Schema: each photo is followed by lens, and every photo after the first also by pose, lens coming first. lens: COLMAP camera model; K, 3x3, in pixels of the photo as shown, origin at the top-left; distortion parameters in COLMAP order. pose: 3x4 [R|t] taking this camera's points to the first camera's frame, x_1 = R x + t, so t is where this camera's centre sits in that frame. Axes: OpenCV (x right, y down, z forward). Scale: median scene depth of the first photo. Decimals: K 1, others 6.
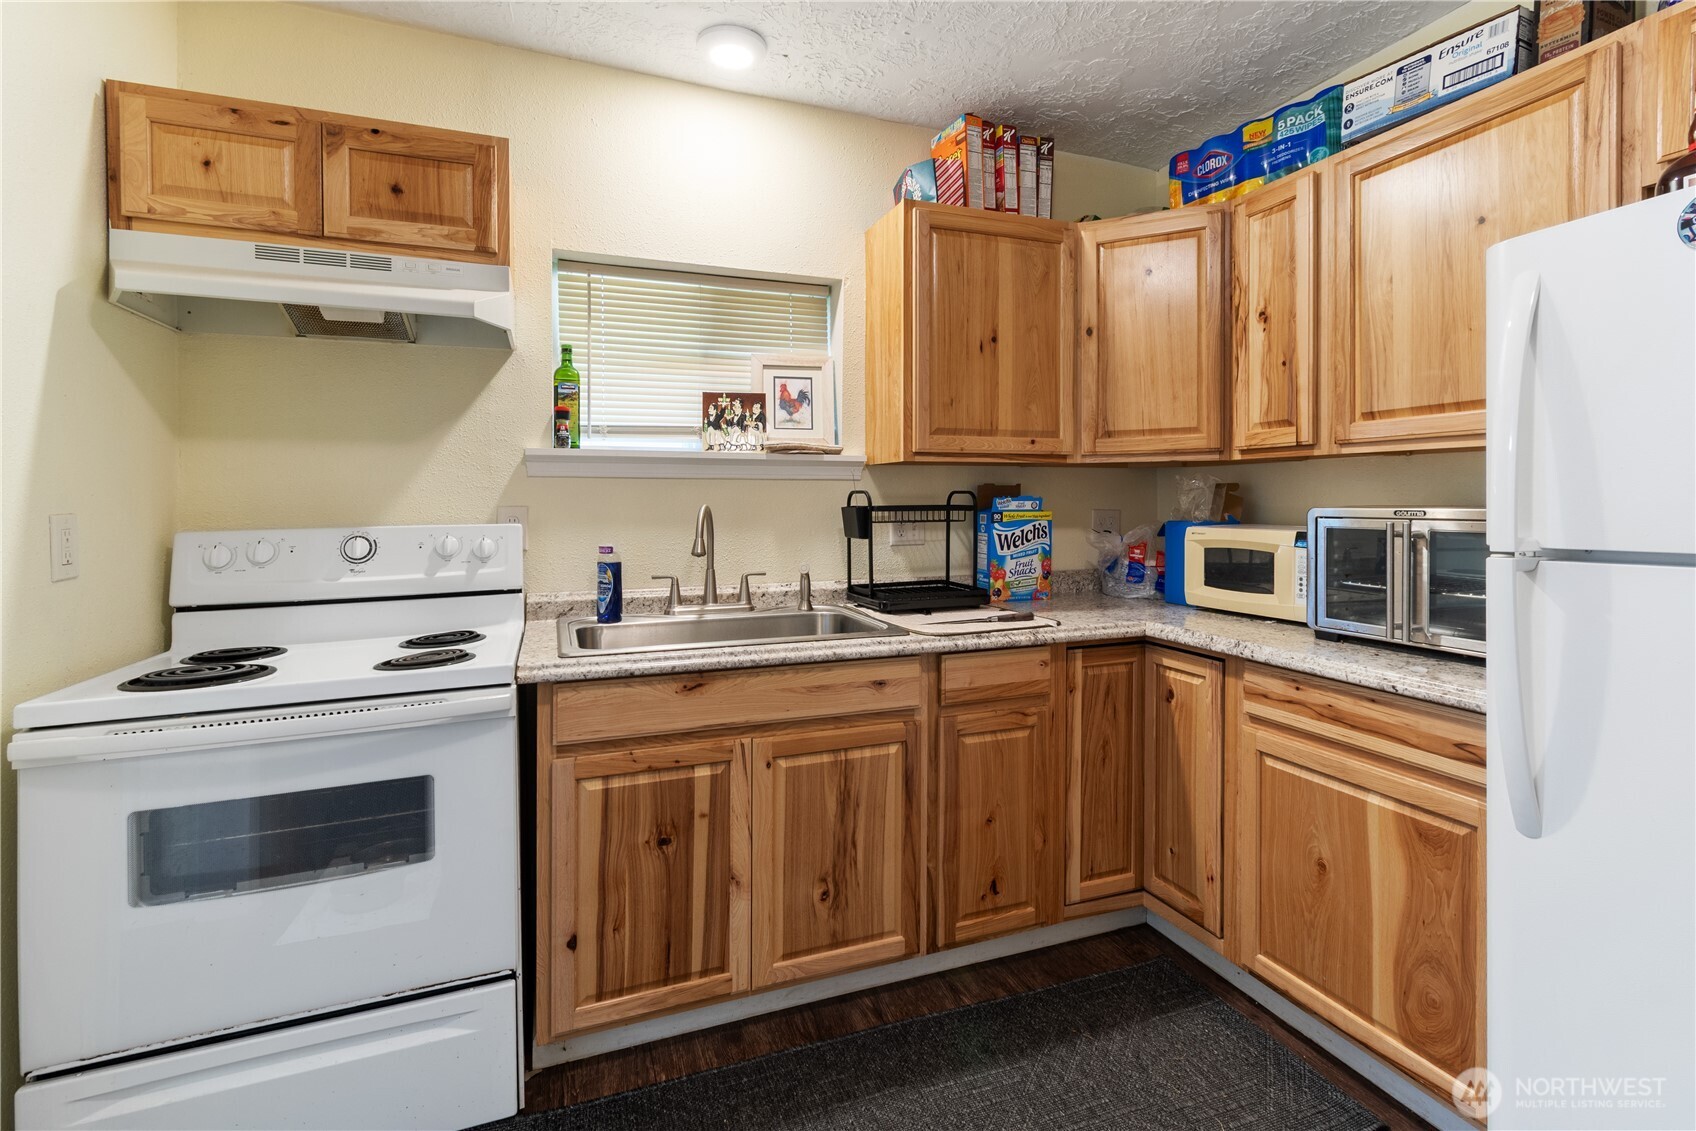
lens RADIAL K [[765.3, 0, 844.2], [0, 765.3, 502.6], [0, 0, 1]] dist [-0.000272, 0.000416]
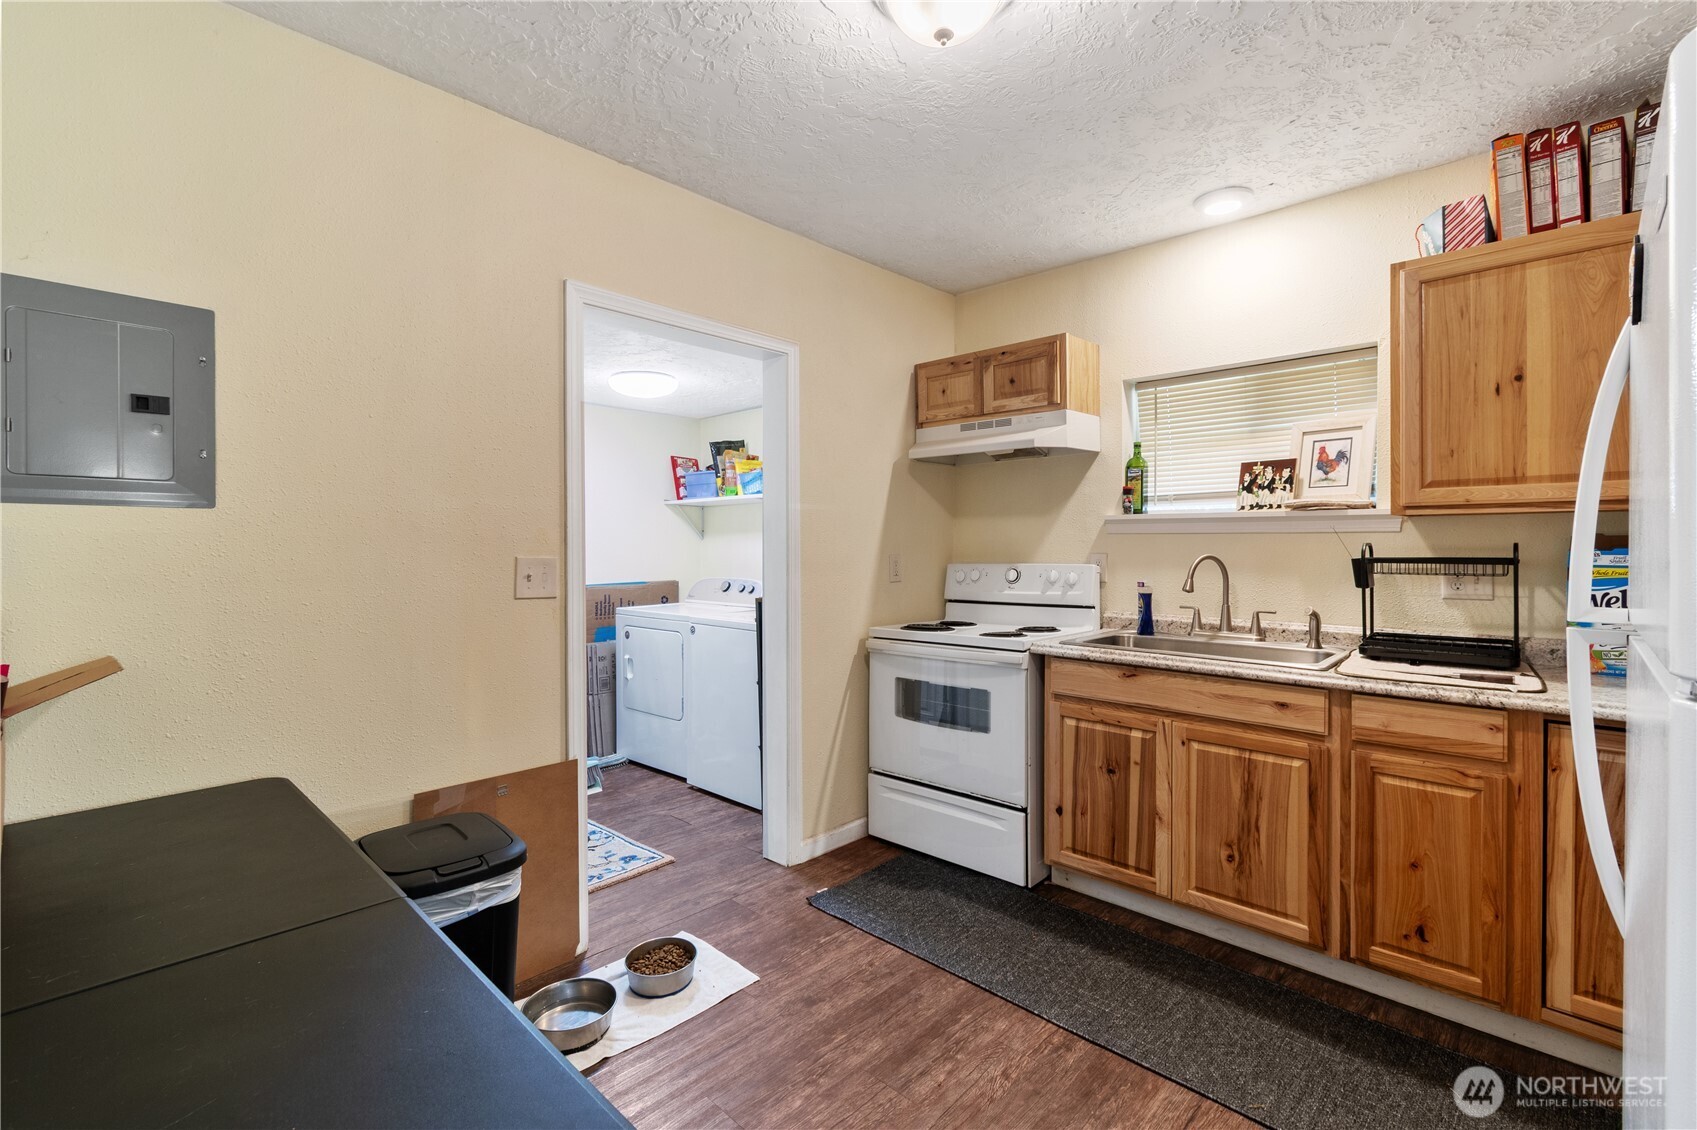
lens RADIAL K [[750.8, 0, 837.9], [0, 750.8, 529.7], [0, 0, 1]] dist [-0.000344, -0.000162]
pose [[0.432425, -0.013491, -0.901569, 0.785175], [-0.001831, 0.999873, -0.015840, -0.019816], [0.901668, 0.008501, 0.432346, -0.143533]]
